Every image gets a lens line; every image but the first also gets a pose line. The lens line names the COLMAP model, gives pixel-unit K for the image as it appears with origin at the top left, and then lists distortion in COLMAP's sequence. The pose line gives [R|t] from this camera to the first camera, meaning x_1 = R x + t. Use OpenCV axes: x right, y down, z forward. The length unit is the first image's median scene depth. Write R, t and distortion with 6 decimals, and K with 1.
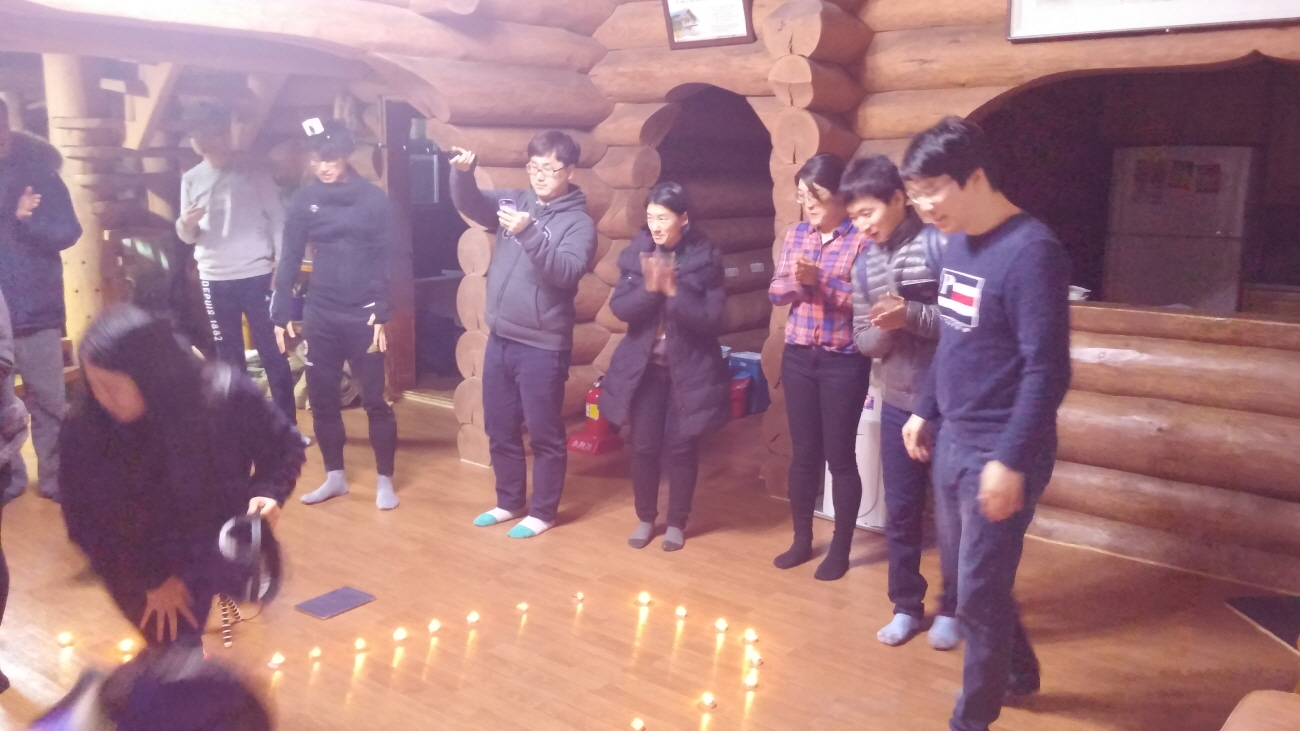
lens RADIAL K [[1106.8, 0, 659.0], [0, 1106.8, 370.3], [0, 0, 1]] dist [0.080663, -0.114298]
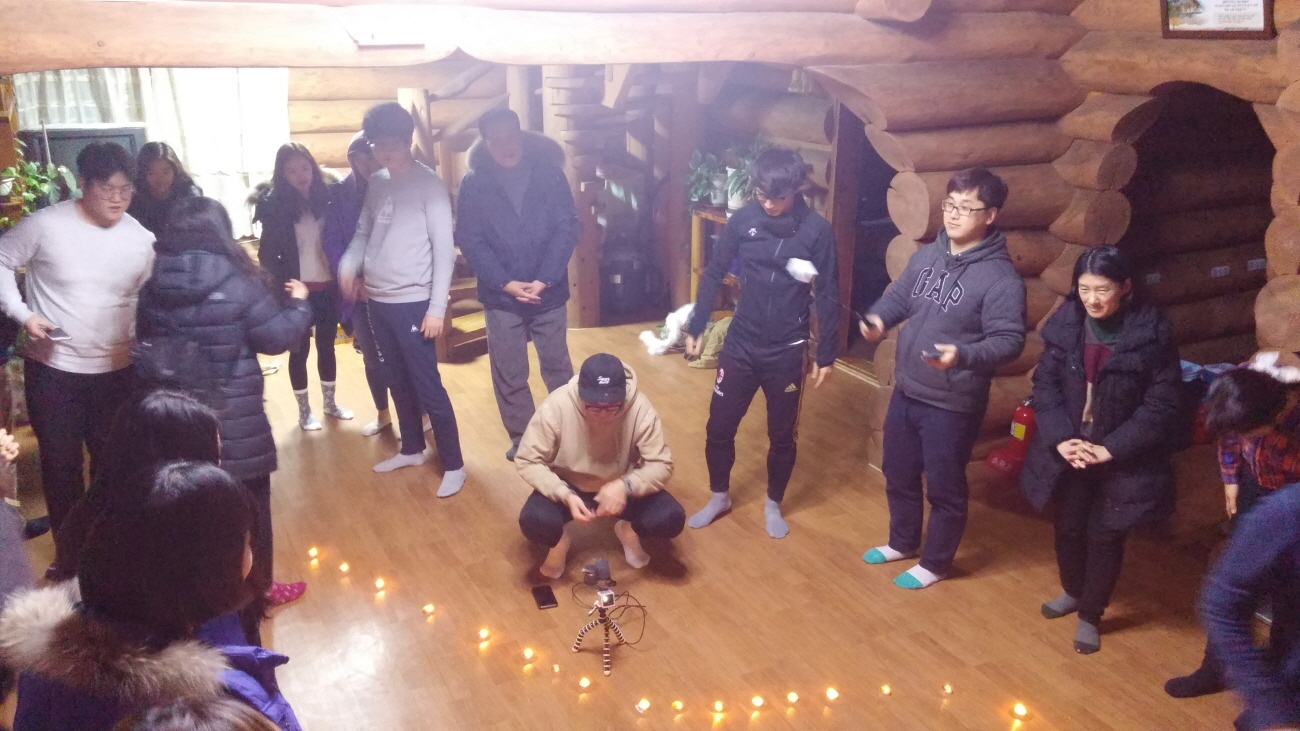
lens RADIAL K [[1106.8, 0, 659.0], [0, 1106.8, 370.3], [0, 0, 1]] dist [0.080663, -0.114298]
pose [[0.907644, 0.127496, -0.399910, 0.039476], [-0.076205, 0.986972, 0.141702, -0.144280], [0.412766, -0.098140, 0.905534, 0.052134]]
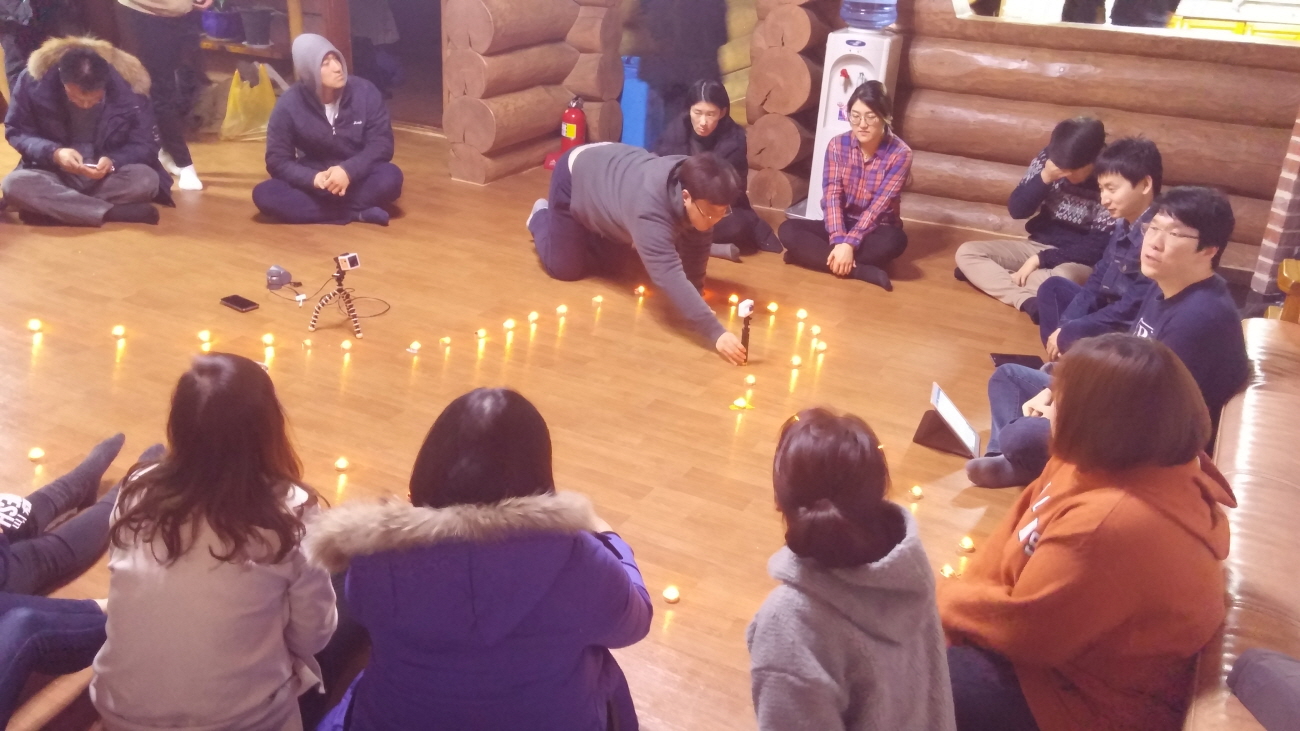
lens RADIAL K [[1106.8, 0, 659.0], [0, 1106.8, 370.3], [0, 0, 1]] dist [0.080663, -0.114298]
pose [[0.982997, -0.047289, 0.177426, -0.207648], [0.004794, 0.972548, 0.232653, 0.015731], [-0.183557, -0.227846, 0.956239, -0.087187]]
